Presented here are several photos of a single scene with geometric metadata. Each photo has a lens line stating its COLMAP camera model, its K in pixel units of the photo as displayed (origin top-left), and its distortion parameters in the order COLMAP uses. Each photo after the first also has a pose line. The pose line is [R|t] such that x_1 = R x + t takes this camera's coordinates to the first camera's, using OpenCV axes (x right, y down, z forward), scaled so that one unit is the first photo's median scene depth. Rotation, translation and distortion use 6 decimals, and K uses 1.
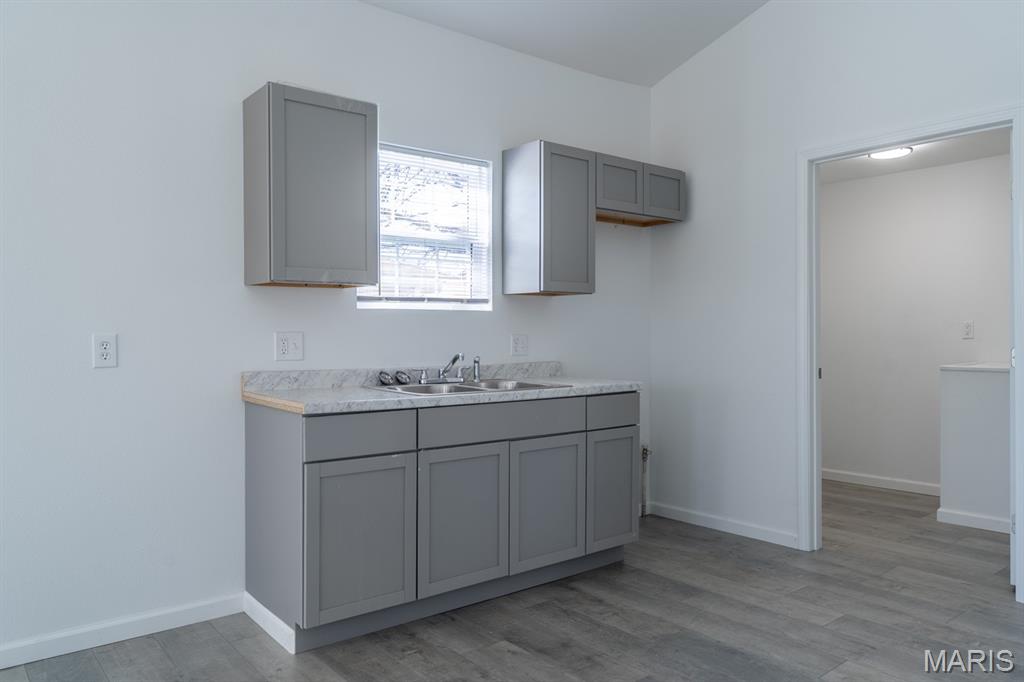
lens RADIAL K [[729.9, 0, 512.0], [0, 729.9, 341.0], [0, 0, 1]] dist [-0.001713, -0.002726]
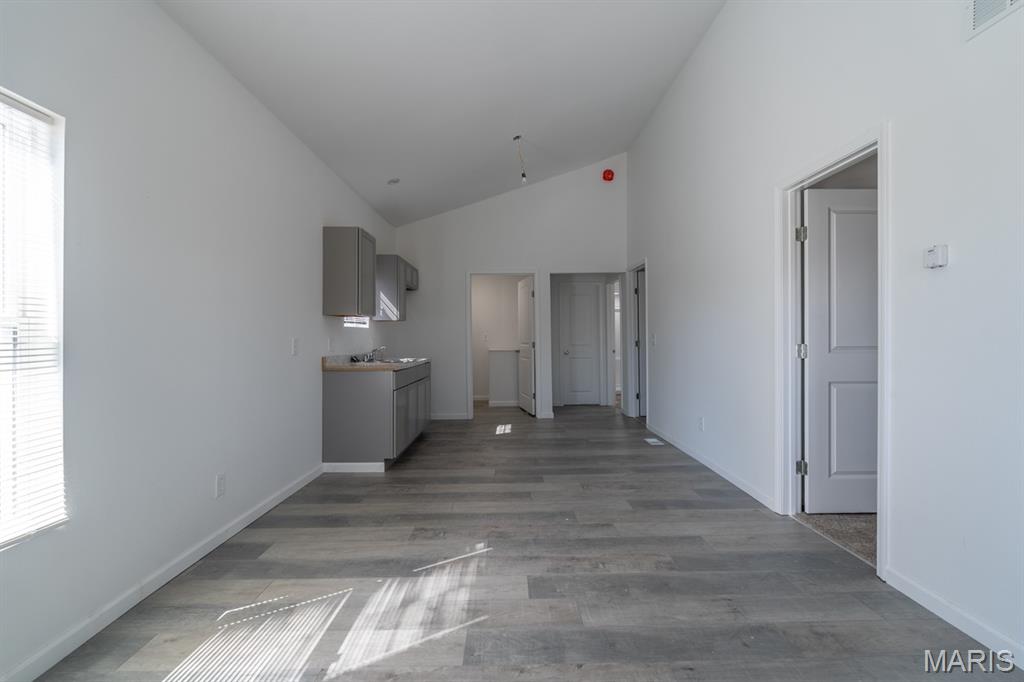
lens RADIAL K [[465.5, 0, 517.8], [0, 465.5, 338.4], [0, 0, 1]] dist [-0.002009, 0.000168]
pose [[0.616468, -0.002368, 0.787376, -0.974412], [0.014478, 0.999860, -0.008329, 0.009060], [-0.787247, 0.016534, 0.616416, -0.230098]]
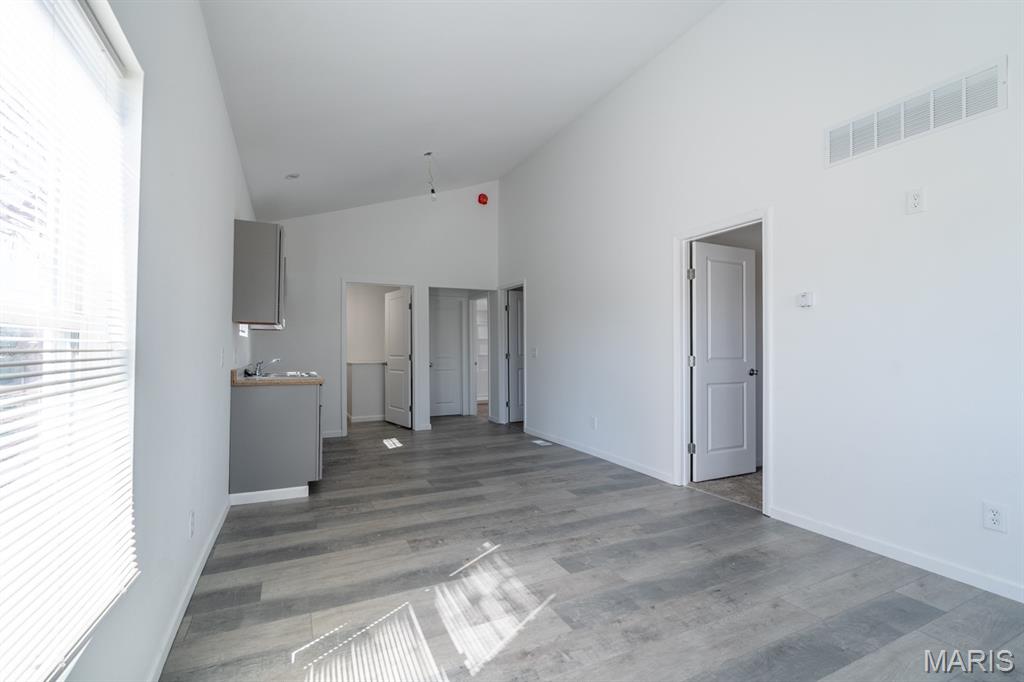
lens RADIAL K [[464.7, 0, 520.4], [0, 464.7, 343.5], [0, 0, 1]] dist [-0.002828, -0.000084]
pose [[0.219965, 0.017838, 0.975345, -1.202094], [0.010496, 0.999732, -0.020652, 0.008293], [-0.975451, 0.014780, 0.219718, 0.058619]]
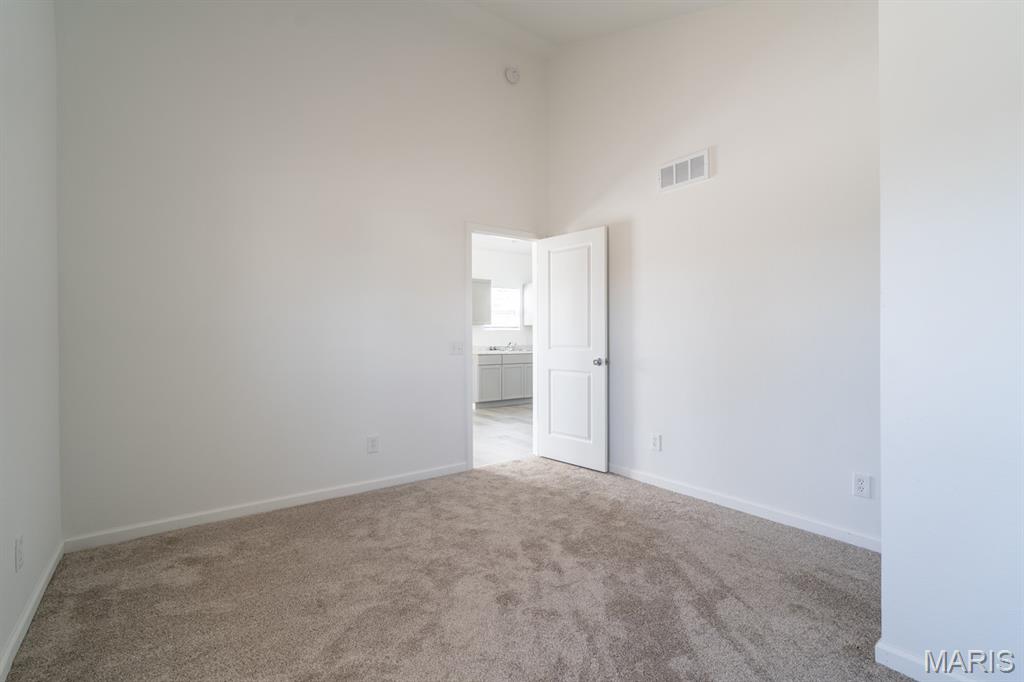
lens RADIAL K [[469.6, 0, 516.1], [0, 469.6, 336.7], [0, 0, 1]] dist [-0.001300, 0.000305]
pose [[0.999285, 0.000230, -0.037802, 0.046430], [-0.000625, 0.999945, -0.010439, 0.015928], [0.037798, 0.010455, 0.999231, -1.470831]]
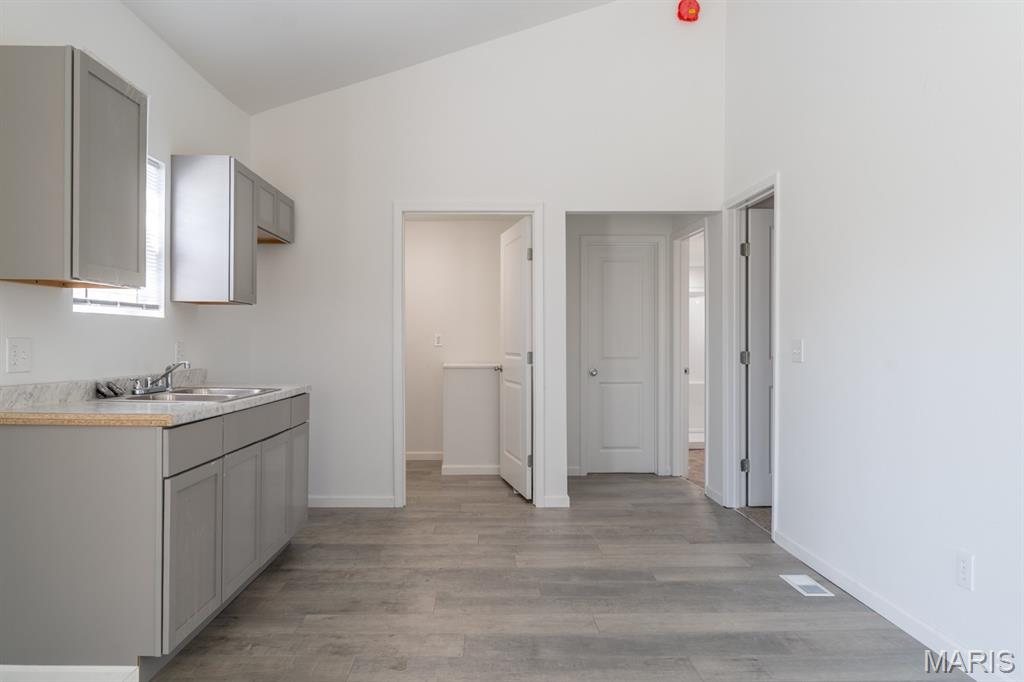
lens RADIAL K [[703.6, 0, 490.4], [0, 703.6, 351.9], [0, 0, 1]] dist [0.000692, -0.002257]
pose [[0.632164, -0.006206, 0.774810, -0.555905], [0.003603, 0.999981, 0.005070, 0.001298], [-0.774827, -0.000413, 0.632174, 0.080551]]
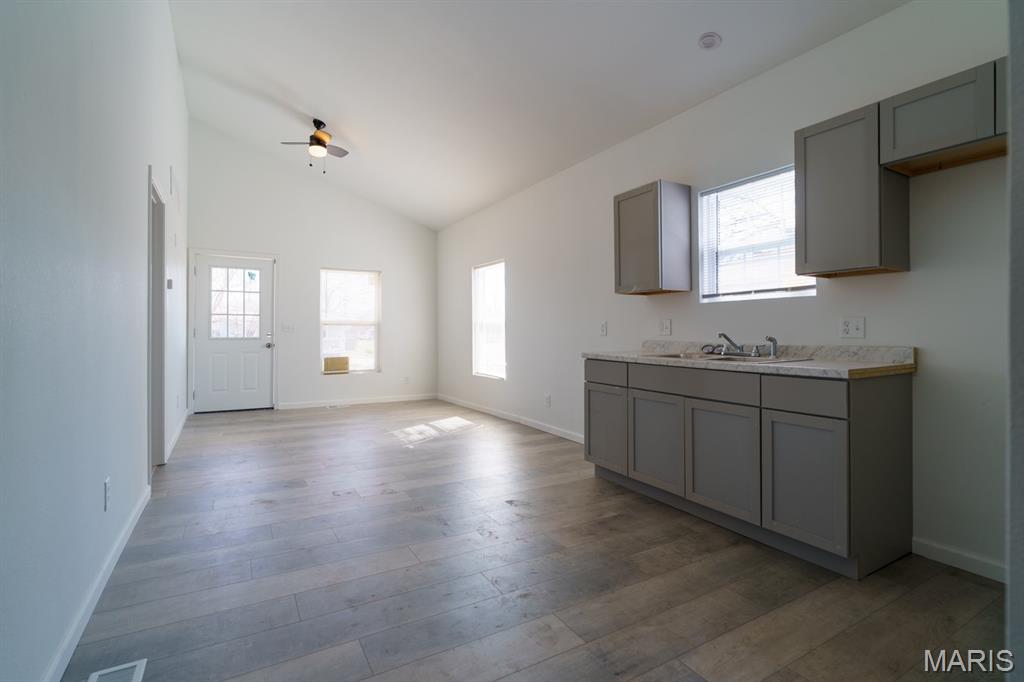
lens RADIAL K [[474.3, 0, 503.3], [0, 474.3, 328.0], [0, 0, 1]] dist [-0.002130, -0.000197]
pose [[-0.166318, -0.005108, -0.986059, 0.855715], [-0.012339, 0.999919, -0.003098, 0.016713], [0.985995, 0.011652, -0.166367, 0.768154]]
